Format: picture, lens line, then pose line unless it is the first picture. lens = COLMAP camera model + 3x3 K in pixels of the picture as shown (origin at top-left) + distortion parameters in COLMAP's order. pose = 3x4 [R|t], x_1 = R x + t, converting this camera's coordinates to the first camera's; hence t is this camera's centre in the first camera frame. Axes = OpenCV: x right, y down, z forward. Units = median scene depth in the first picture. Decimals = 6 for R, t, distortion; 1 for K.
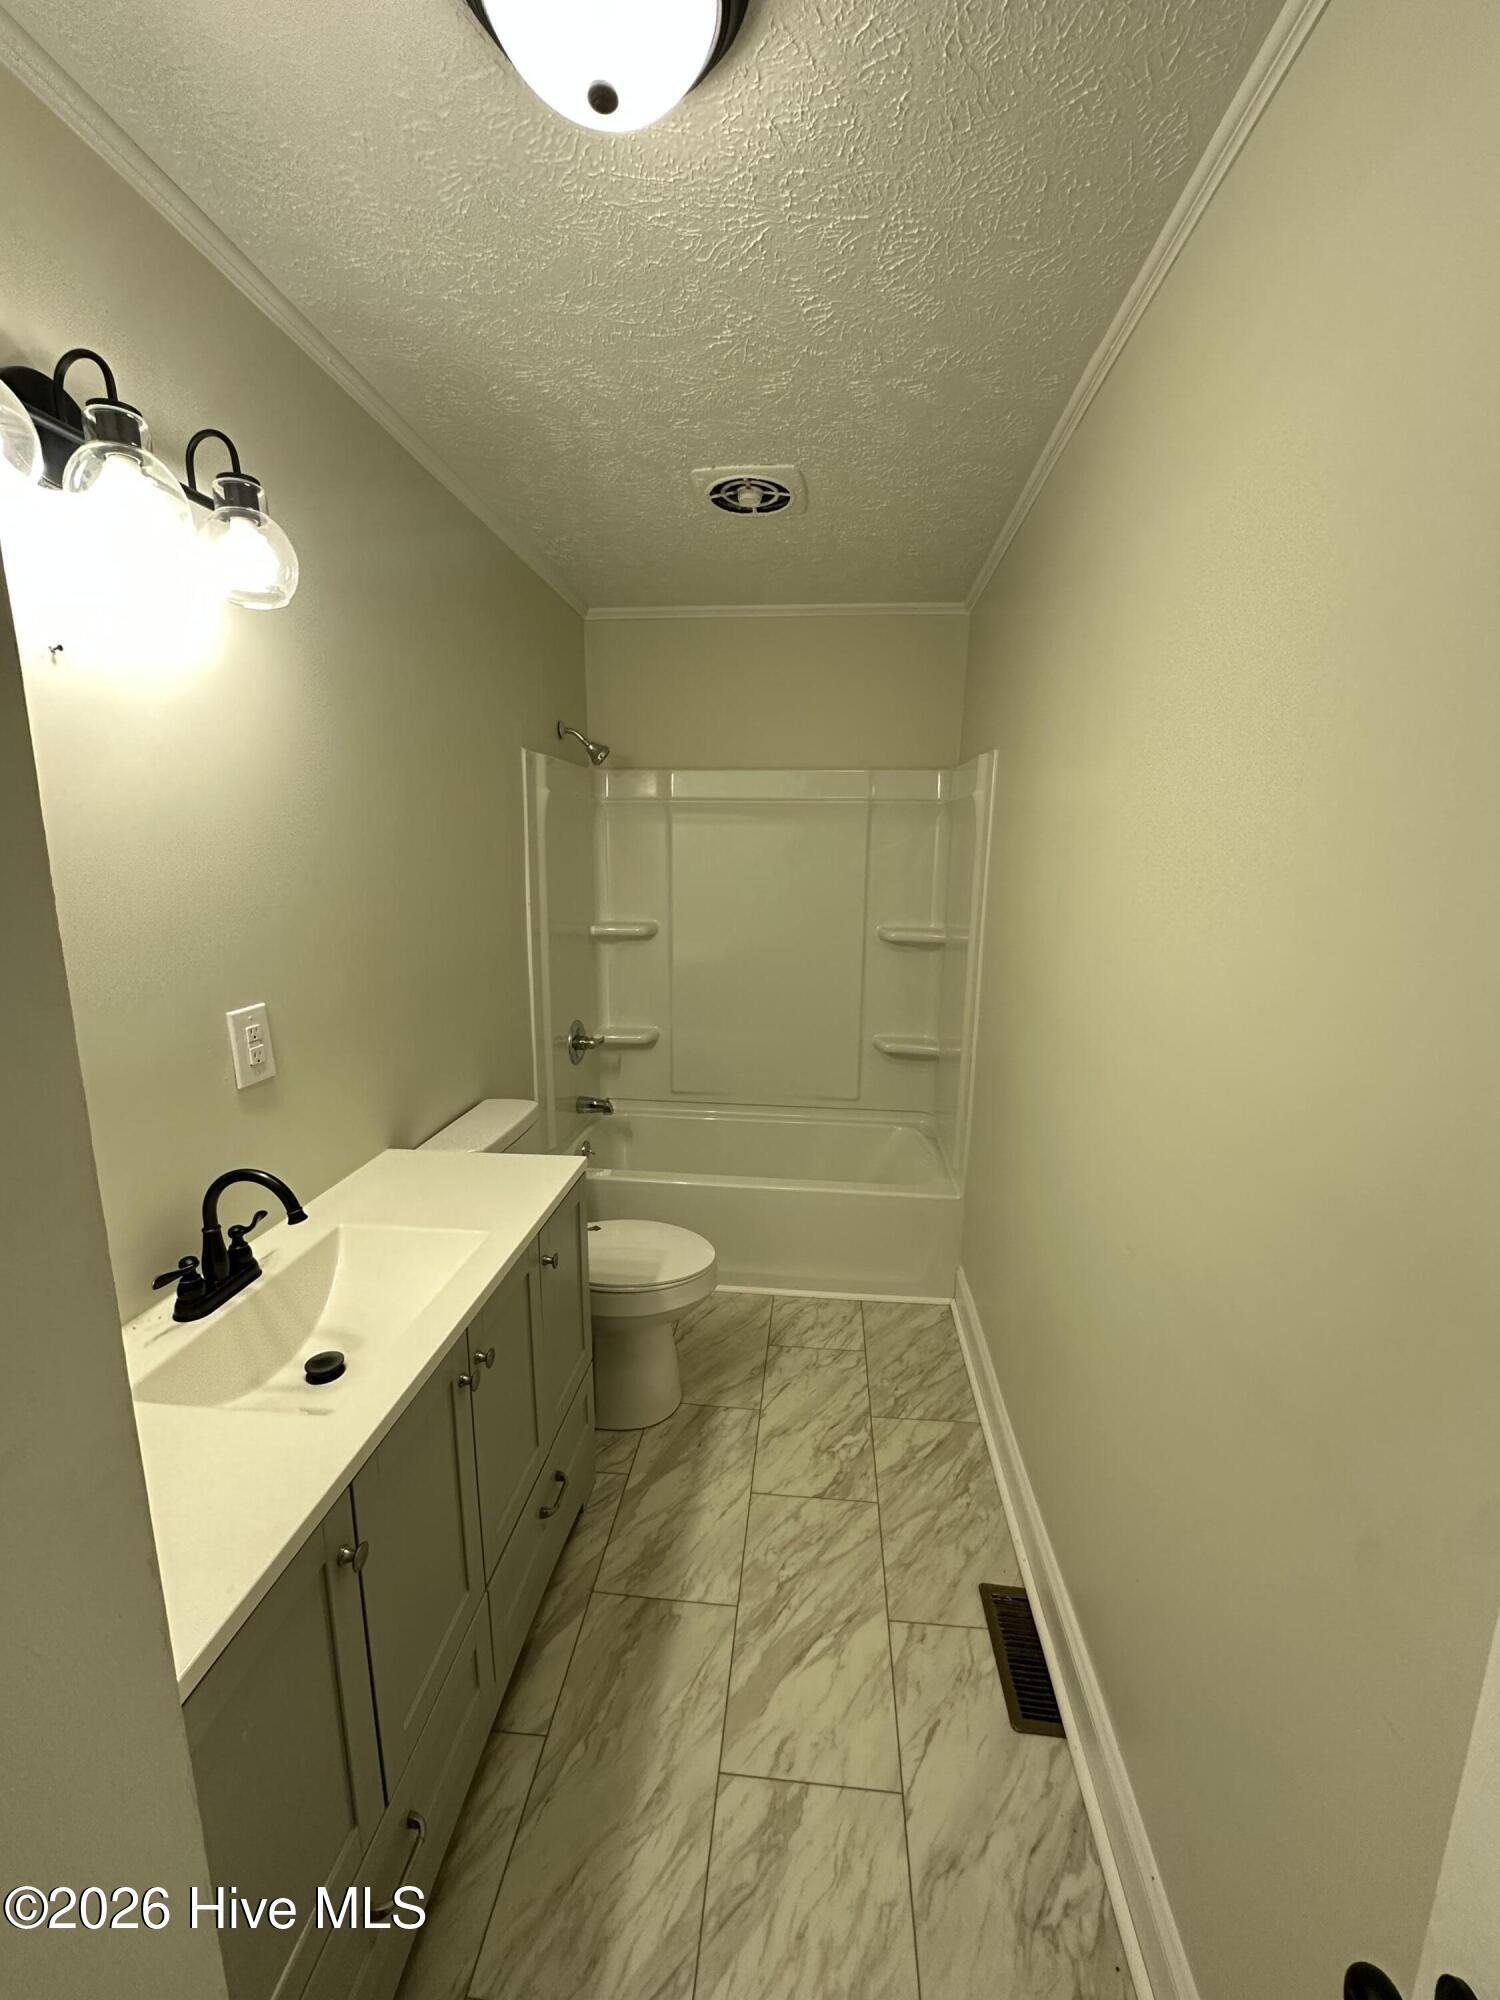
lens RADIAL K [[796.4, 0, 750.0], [0, 796.4, 1000.0], [0, 0, 1]] dist [-0.003114, 0.000441]
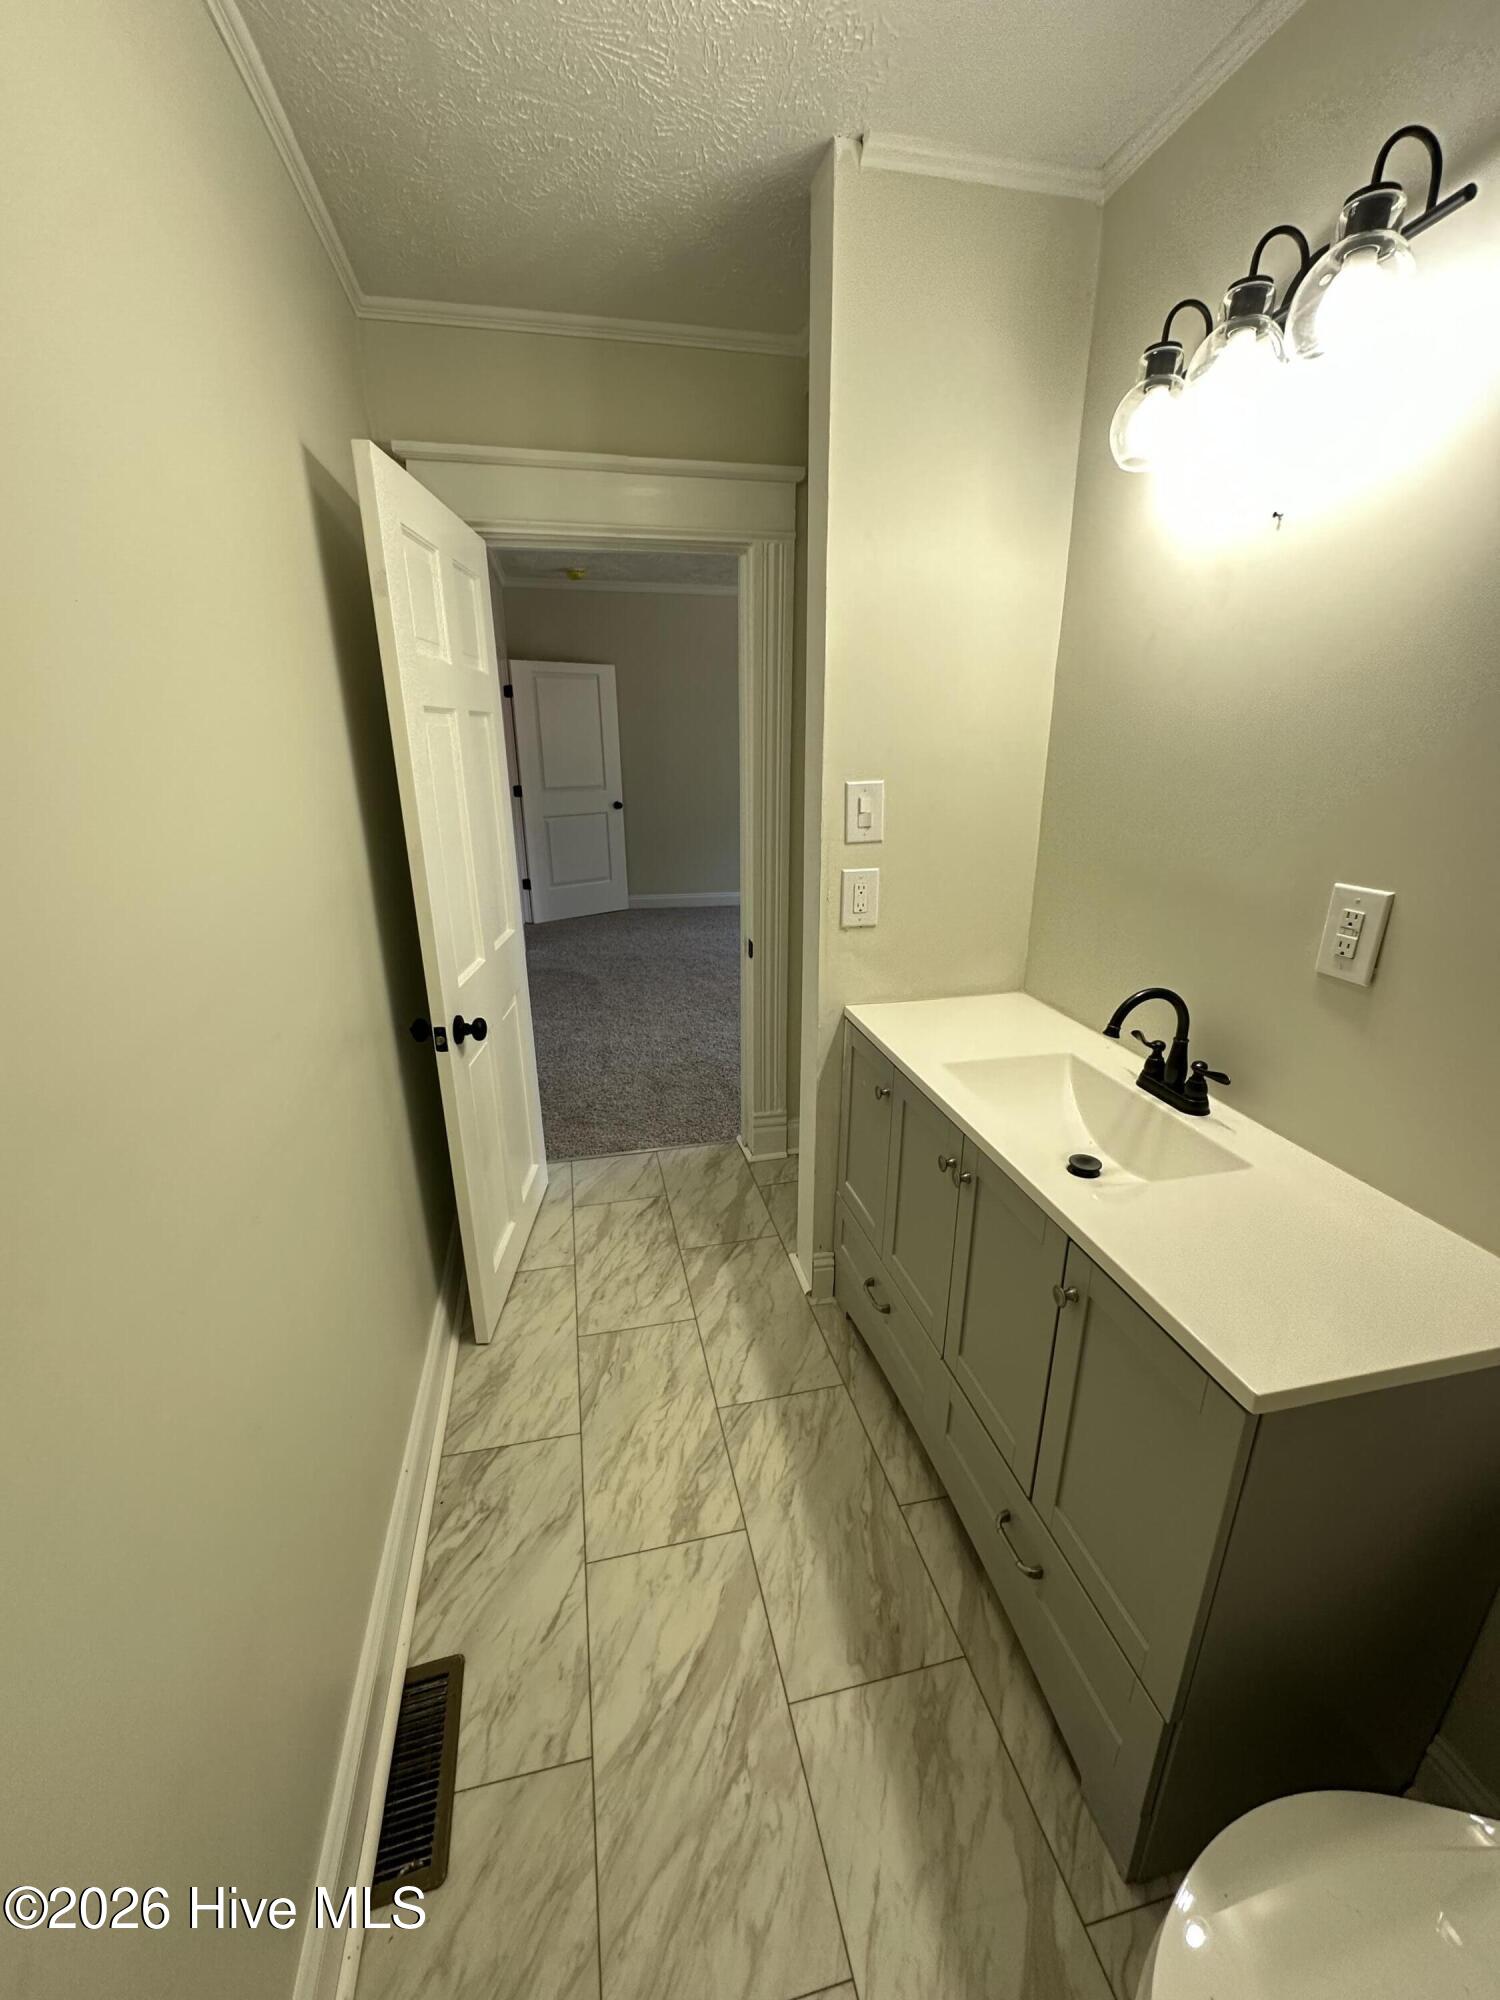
lens RADIAL K [[796.4, 0, 750.0], [0, 796.4, 1000.0], [0, 0, 1]] dist [-0.003114, 0.000441]
pose [[-0.950182, 0.094331, -0.297078, 0.206080], [-0.061763, 0.877225, 0.476090, -0.226069], [0.305514, 0.470721, -0.827697, 1.457532]]
